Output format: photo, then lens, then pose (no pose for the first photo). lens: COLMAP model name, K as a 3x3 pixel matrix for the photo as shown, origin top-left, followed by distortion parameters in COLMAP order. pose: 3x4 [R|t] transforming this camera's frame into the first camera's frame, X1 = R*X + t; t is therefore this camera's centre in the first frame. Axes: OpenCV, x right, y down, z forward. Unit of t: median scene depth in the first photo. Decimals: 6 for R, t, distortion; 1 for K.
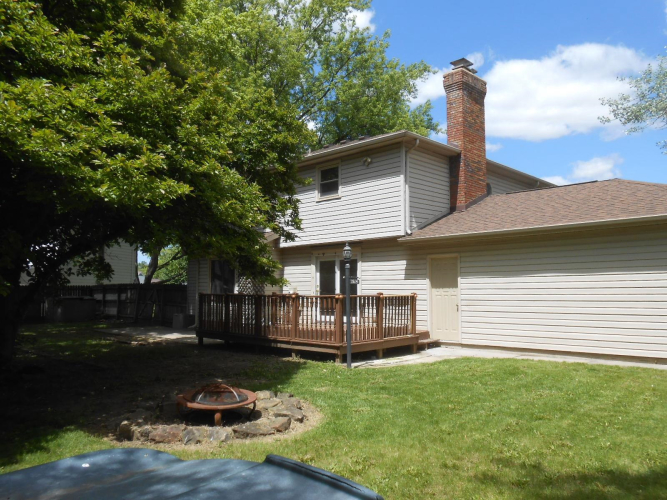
lens RADIAL K [[528.8, 0, 333.4], [0, 528.8, 261.0], [0, 0, 1]] dist [-0.037206, 0.061495]
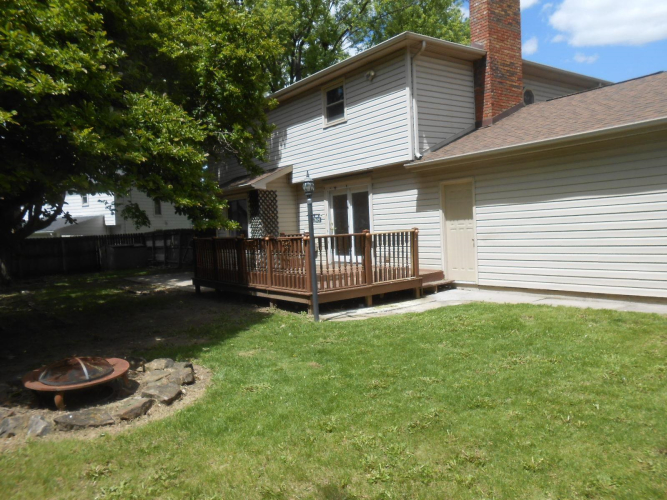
lens RADIAL K [[531.9, 0, 316.5], [0, 531.9, 263.2], [0, 0, 1]] dist [-0.055976, 0.058908]
pose [[0.983610, -0.035955, -0.176689, 0.155507], [0.057600, 0.991228, 0.118947, 0.007128], [0.170863, -0.127175, 0.977053, 0.148091]]
